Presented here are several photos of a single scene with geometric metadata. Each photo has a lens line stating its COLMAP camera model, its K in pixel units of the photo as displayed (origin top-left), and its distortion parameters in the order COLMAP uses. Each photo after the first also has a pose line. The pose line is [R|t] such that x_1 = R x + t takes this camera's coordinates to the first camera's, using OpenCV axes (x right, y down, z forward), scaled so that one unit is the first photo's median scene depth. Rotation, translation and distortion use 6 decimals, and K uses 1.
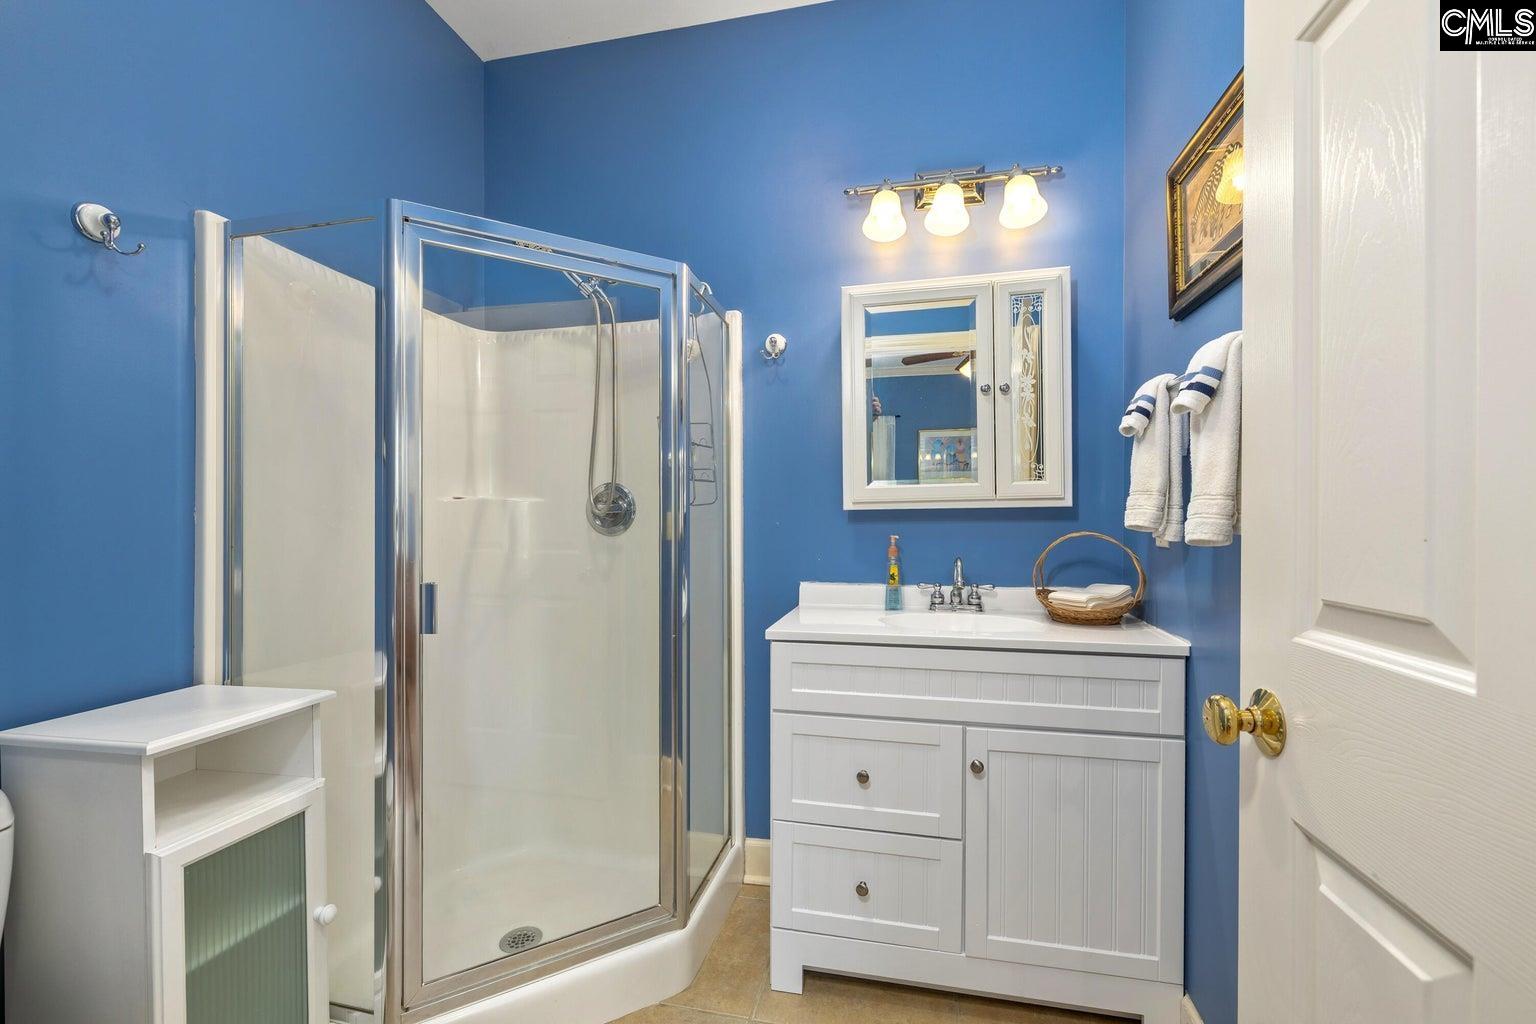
lens RADIAL K [[657.4, 0, 771.0], [0, 657.4, 519.6], [0, 0, 1]] dist [-0.001391, 0.000648]
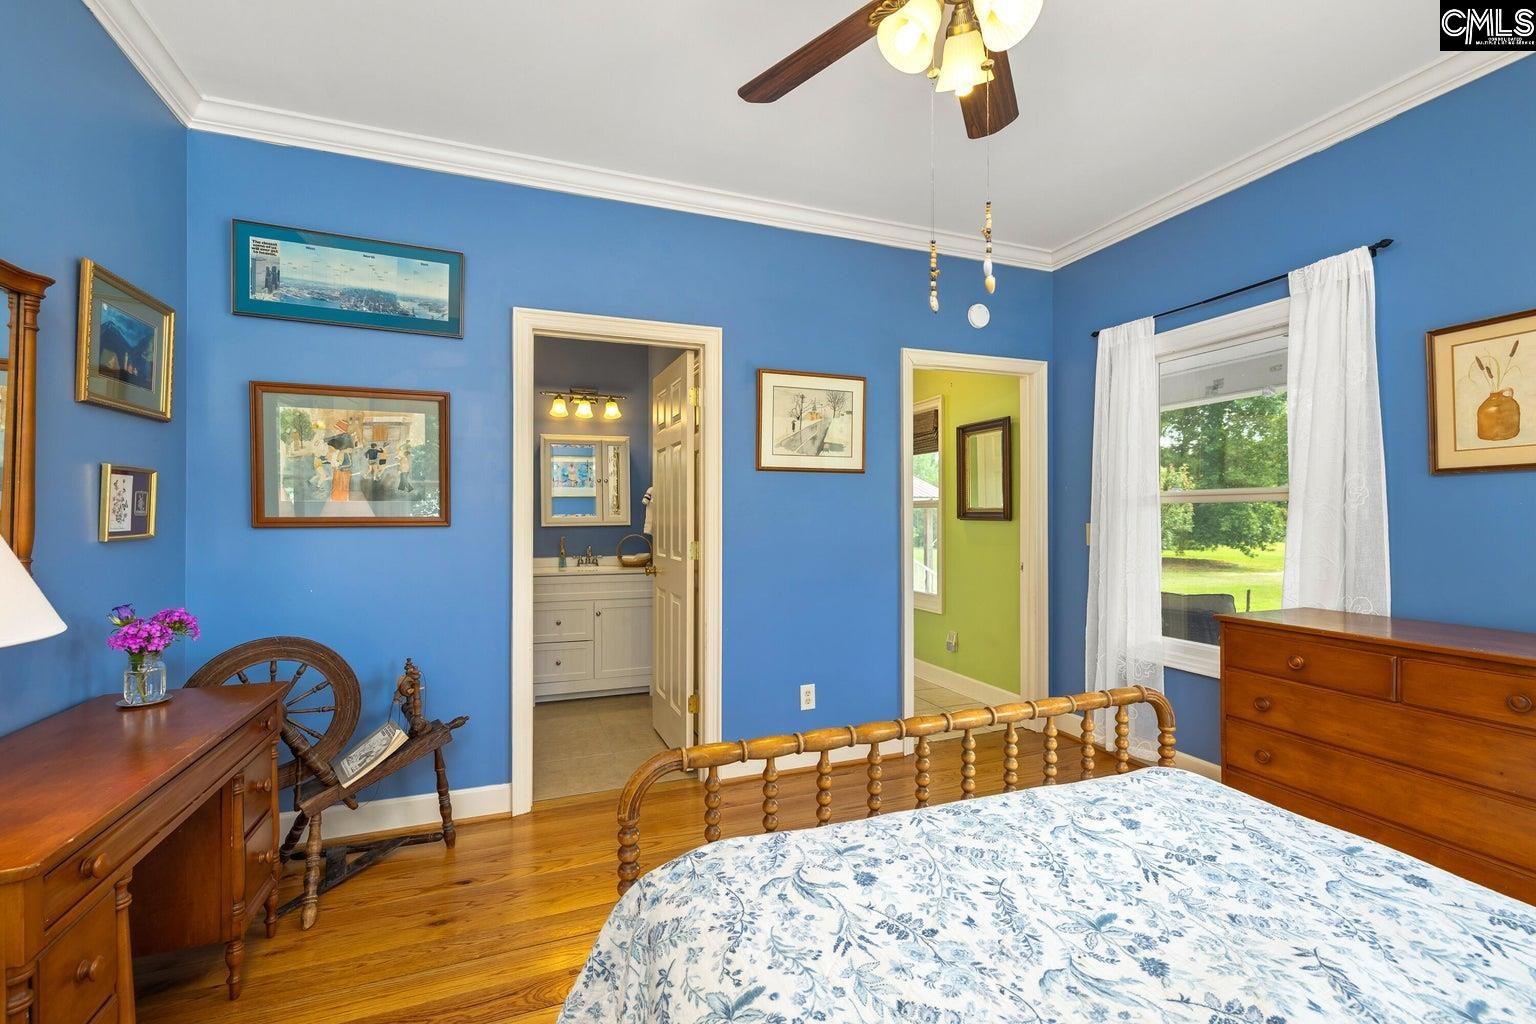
lens RADIAL K [[657.4, 0, 770.5], [0, 657.4, 507.2], [0, 0, 1]] dist [-0.001391, 0.000648]
pose [[0.826008, -0.003401, 0.563648, -0.599967], [0.004658, 0.999989, -0.000793, -0.089977], [-0.563639, 0.003281, 0.826015, -1.588000]]
